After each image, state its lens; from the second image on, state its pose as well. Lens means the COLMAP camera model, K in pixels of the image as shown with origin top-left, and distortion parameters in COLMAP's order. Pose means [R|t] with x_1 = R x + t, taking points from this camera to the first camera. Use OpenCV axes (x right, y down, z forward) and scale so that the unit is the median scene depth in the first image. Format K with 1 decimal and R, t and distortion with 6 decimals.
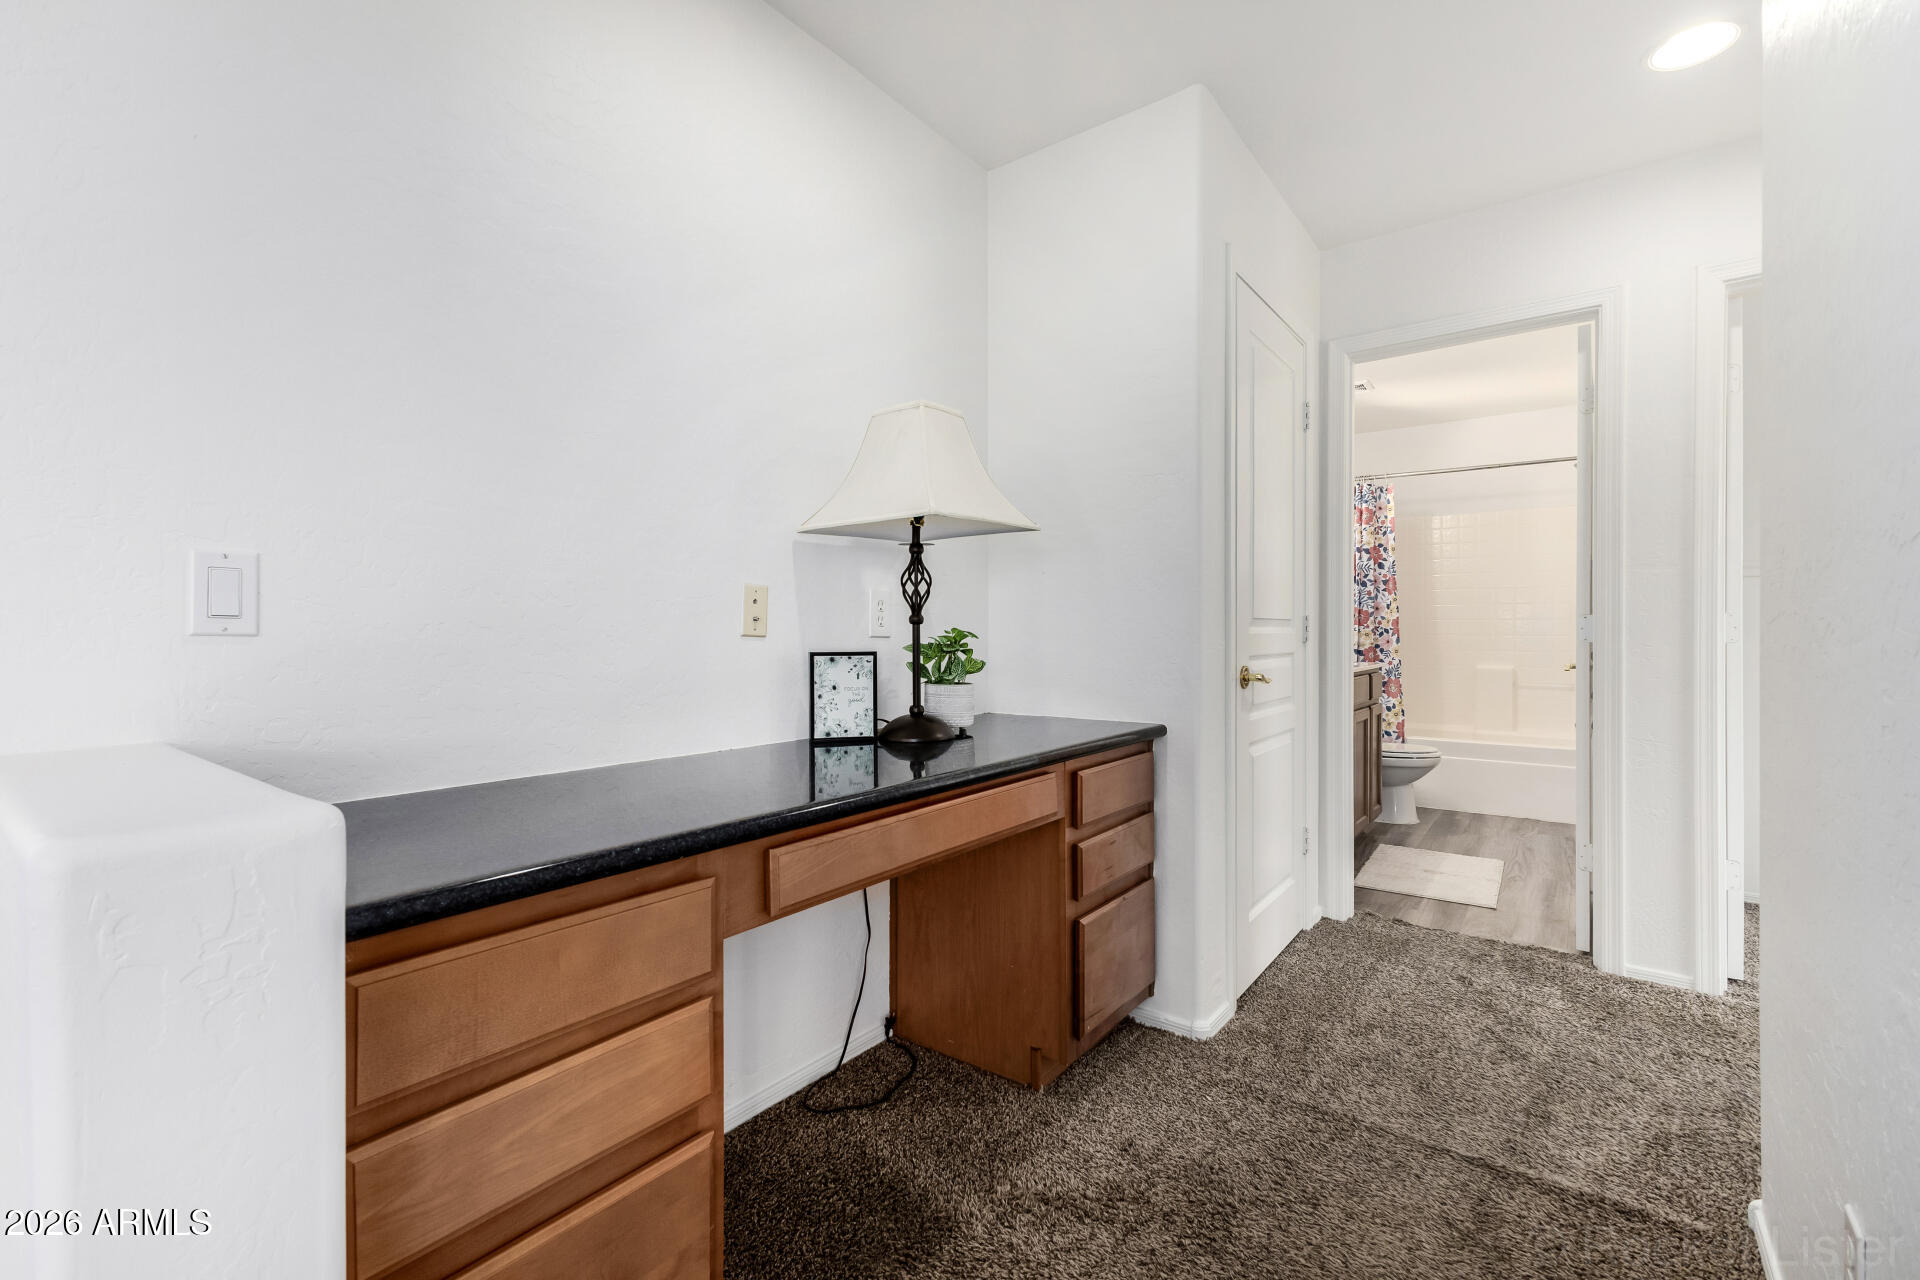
lens RADIAL K [[830.8, 0, 956.9], [0, 830.8, 632.4], [0, 0, 1]] dist [0.011786, -0.000967]
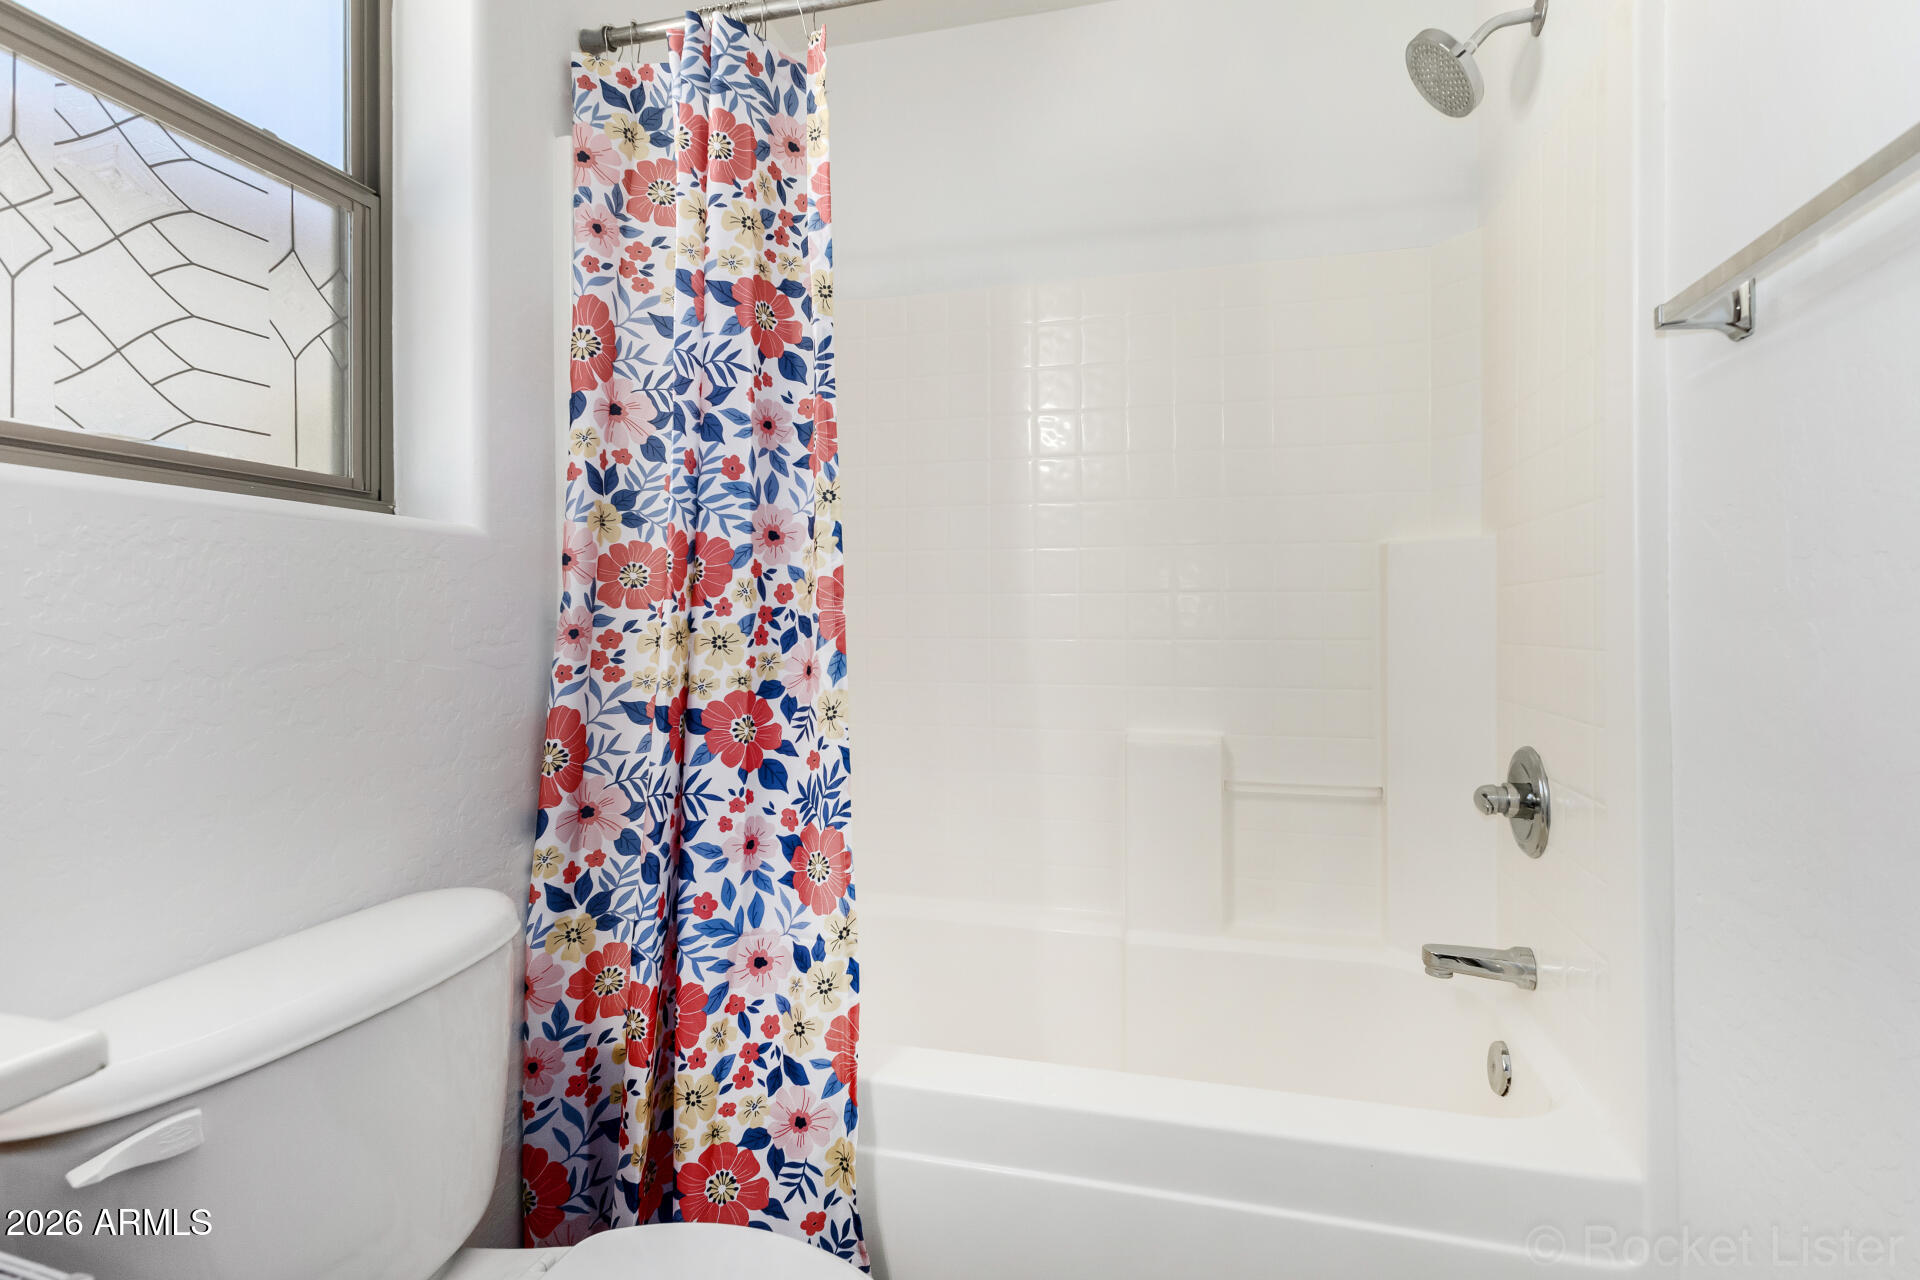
lens RADIAL K [[830.8, 0, 971.8], [0, 830.8, 623.9], [0, 0, 1]] dist [0.011786, -0.000967]
pose [[0.930908, -0.005525, 0.365212, 0.470742], [0.008607, 0.999940, -0.006811, -0.000397], [-0.365152, 0.009484, 0.930899, 0.753113]]
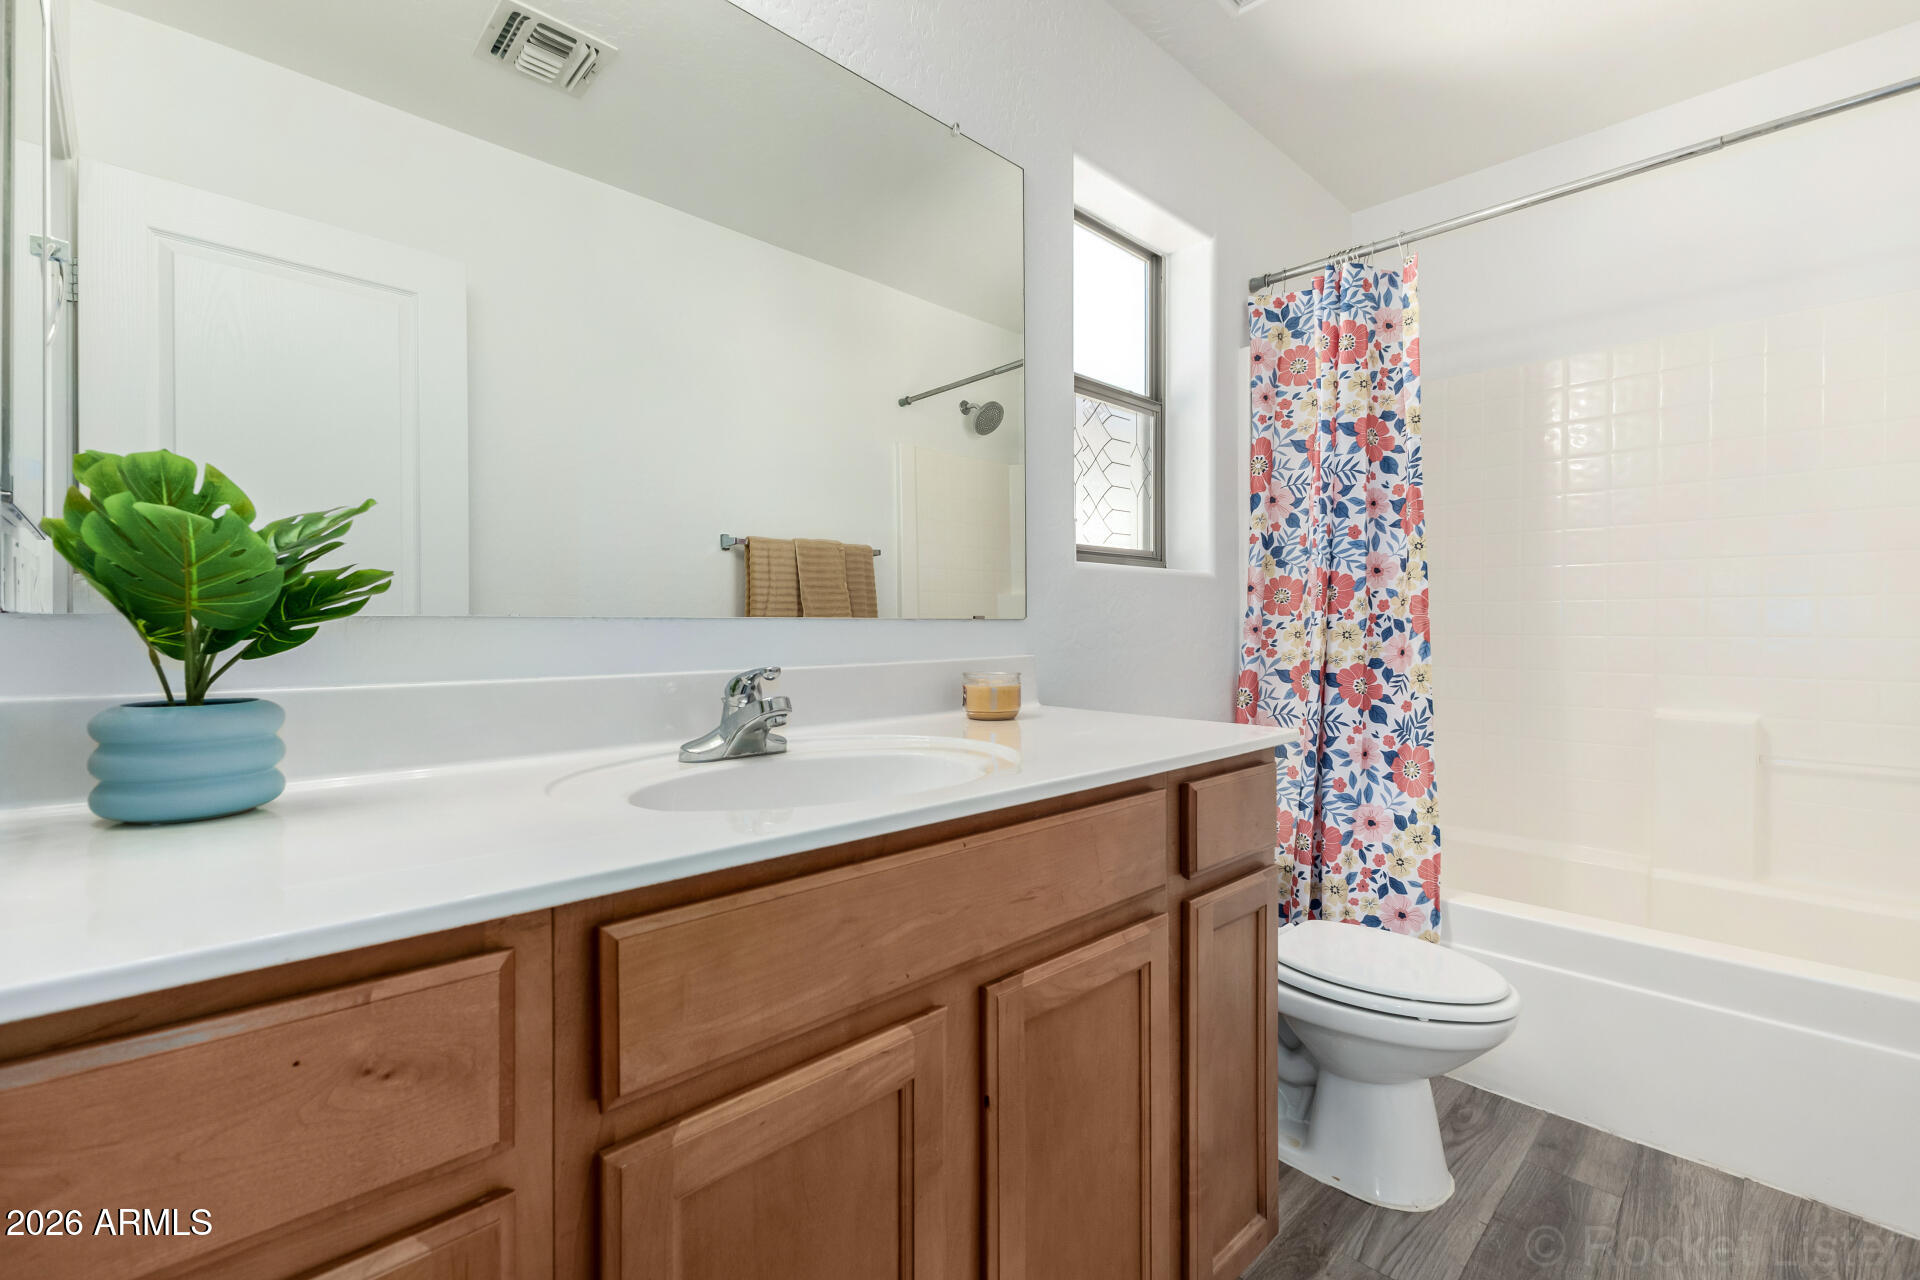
lens RADIAL K [[830.8, 0, 967.3], [0, 830.8, 639.6], [0, 0, 1]] dist [0.011786, -0.000967]
pose [[0.988289, -0.002215, -0.152576, 0.370400], [0.002883, 0.999987, 0.004159, 0.002715], [0.152565, -0.004550, 0.988283, 0.570873]]
